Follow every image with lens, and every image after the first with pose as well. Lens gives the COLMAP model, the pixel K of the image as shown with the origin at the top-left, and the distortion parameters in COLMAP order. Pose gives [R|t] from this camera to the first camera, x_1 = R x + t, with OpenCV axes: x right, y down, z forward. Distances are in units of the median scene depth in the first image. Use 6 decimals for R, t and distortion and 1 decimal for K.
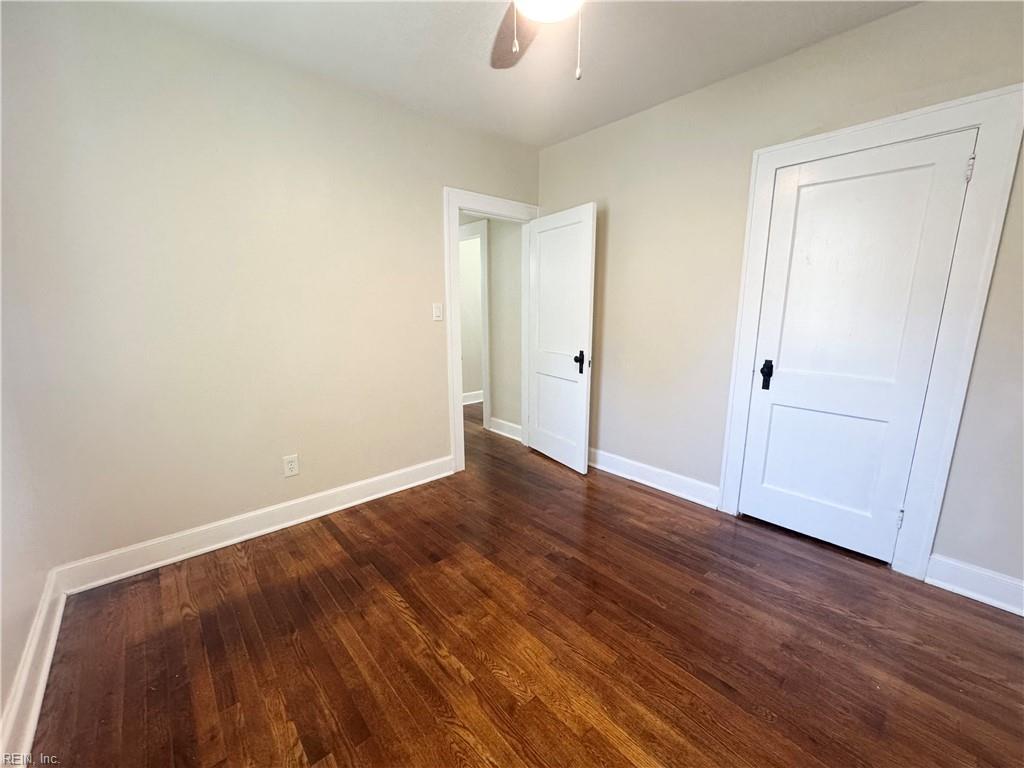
lens RADIAL K [[409.4, 0, 515.5], [0, 409.4, 380.3], [0, 0, 1]] dist [-0.001941, 0.000180]
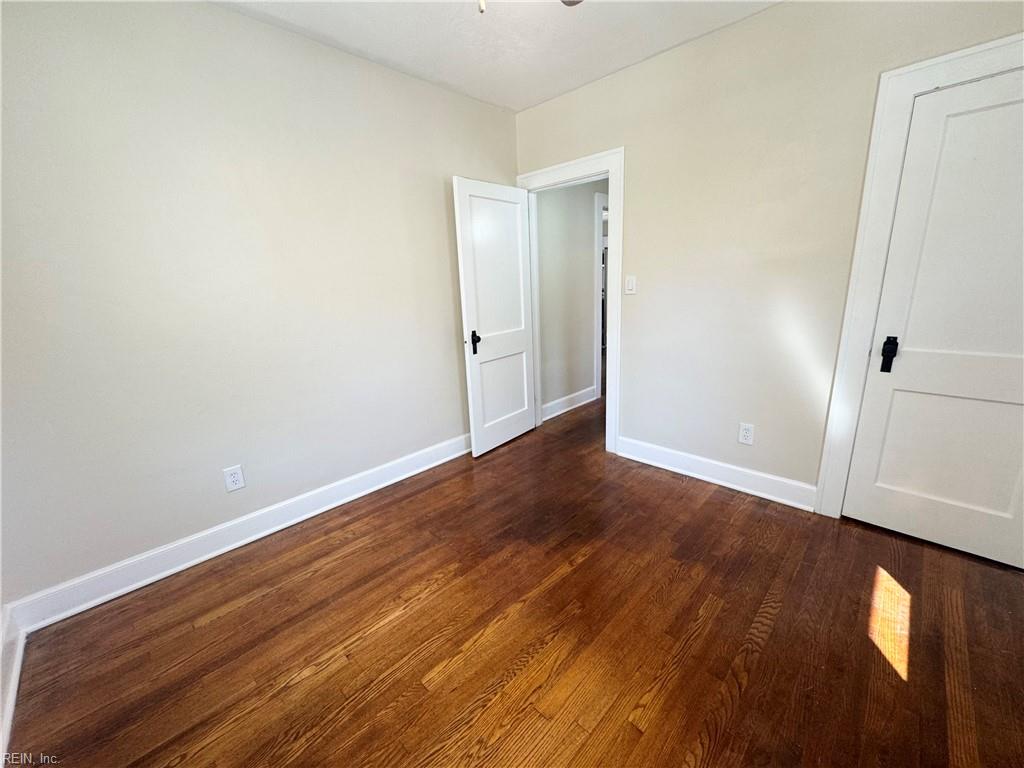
lens RADIAL K [[409.4, 0, 513.6], [0, 409.4, 383.5], [0, 0, 1]] dist [-0.001941, 0.000180]
pose [[0.997510, -0.039569, 0.058375, -0.184120], [0.035703, 0.997191, 0.065845, -0.034900], [-0.060817, -0.063597, 0.996121, 0.205324]]
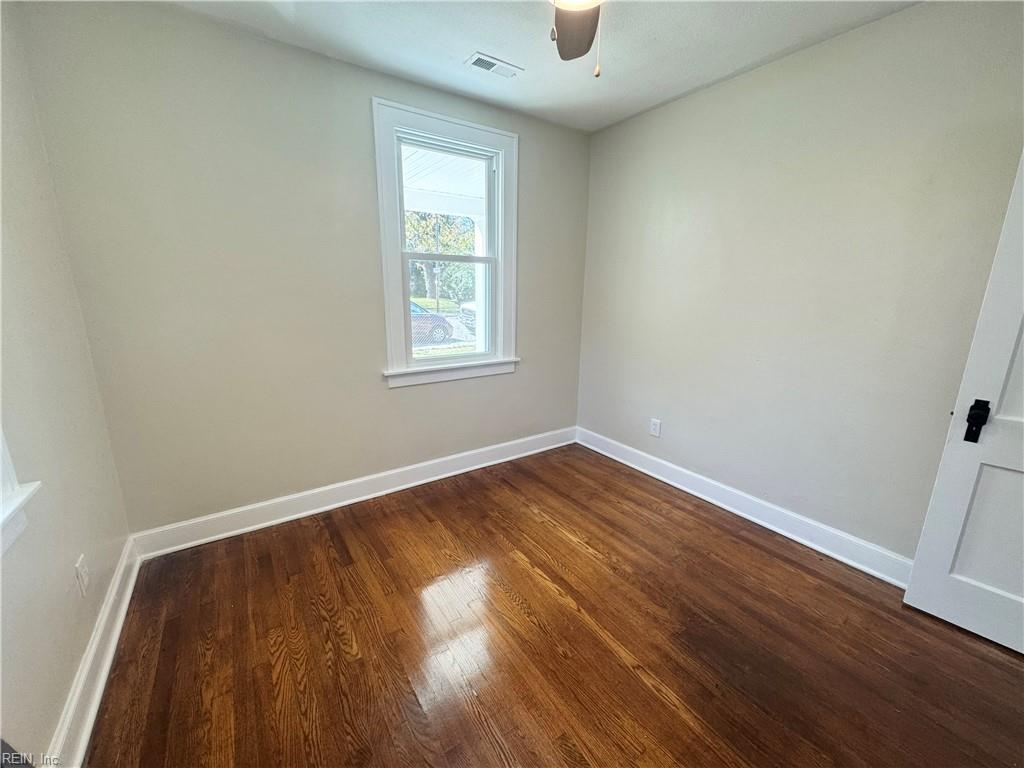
lens RADIAL K [[409.4, 0, 512.1], [0, 409.4, 380.0], [0, 0, 1]] dist [-0.001941, 0.000180]
pose [[-0.125533, 0.233095, -0.964317, 0.462304], [-0.192941, 0.947711, 0.254198, -0.162891], [0.973147, 0.217967, -0.073995, 0.713678]]
